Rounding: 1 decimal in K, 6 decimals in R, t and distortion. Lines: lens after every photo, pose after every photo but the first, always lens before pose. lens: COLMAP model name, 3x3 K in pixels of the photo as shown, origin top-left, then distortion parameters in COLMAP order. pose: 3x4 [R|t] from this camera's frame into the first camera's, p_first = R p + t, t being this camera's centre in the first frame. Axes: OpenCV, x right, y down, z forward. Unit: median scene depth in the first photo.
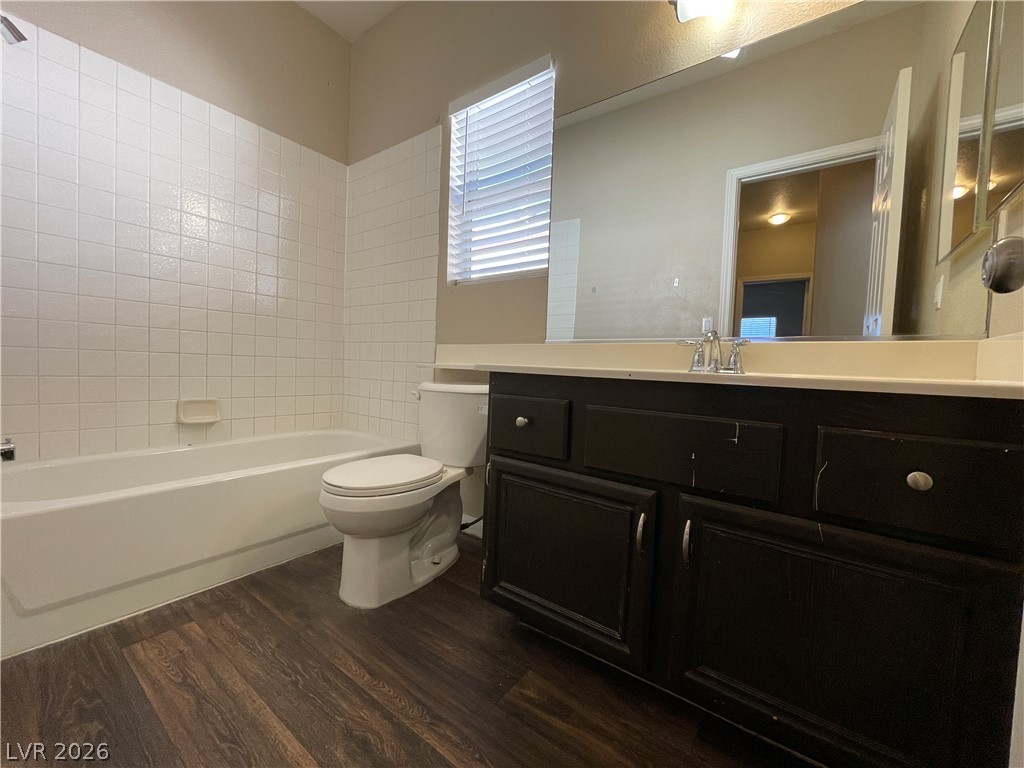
lens RADIAL K [[412.4, 0, 511.0], [0, 412.4, 387.5], [0, 0, 1]] dist [0.000073, -0.001868]
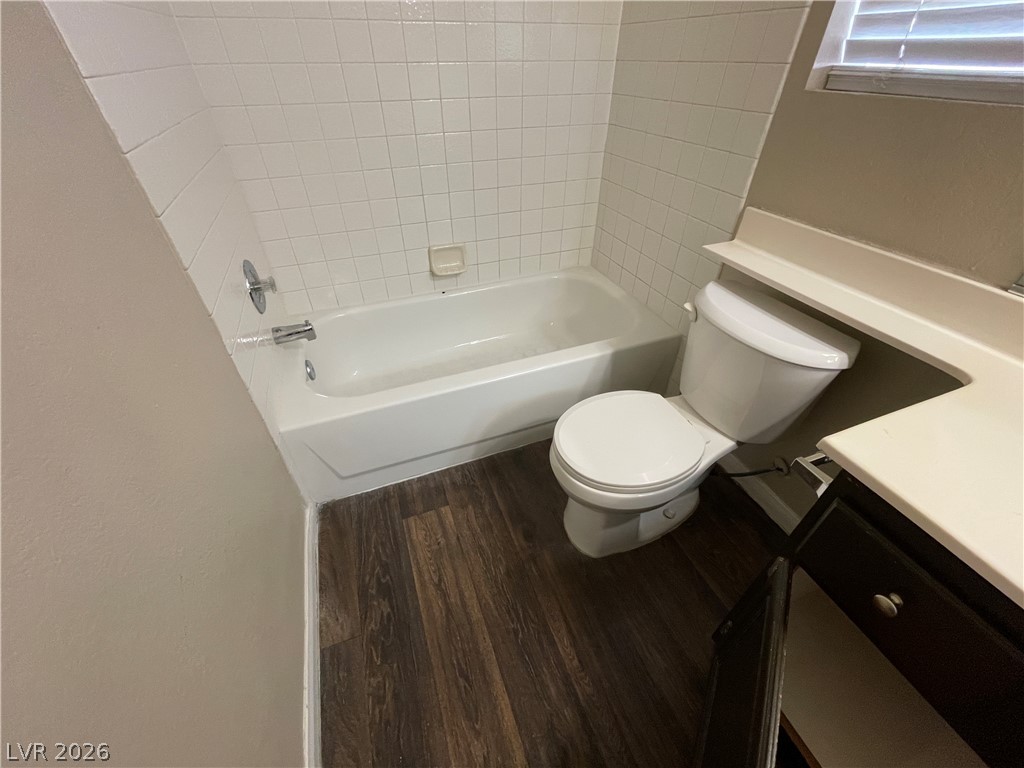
lens RADIAL K [[412.4, 0, 512.5], [0, 412.4, 385.4], [0, 0, 1]] dist [0.000073, -0.001868]
pose [[0.842139, 0.310130, -0.441159, -0.221817], [0.006365, 0.812308, 0.583194, -0.430412], [0.539223, -0.493938, 0.682102, 0.505740]]
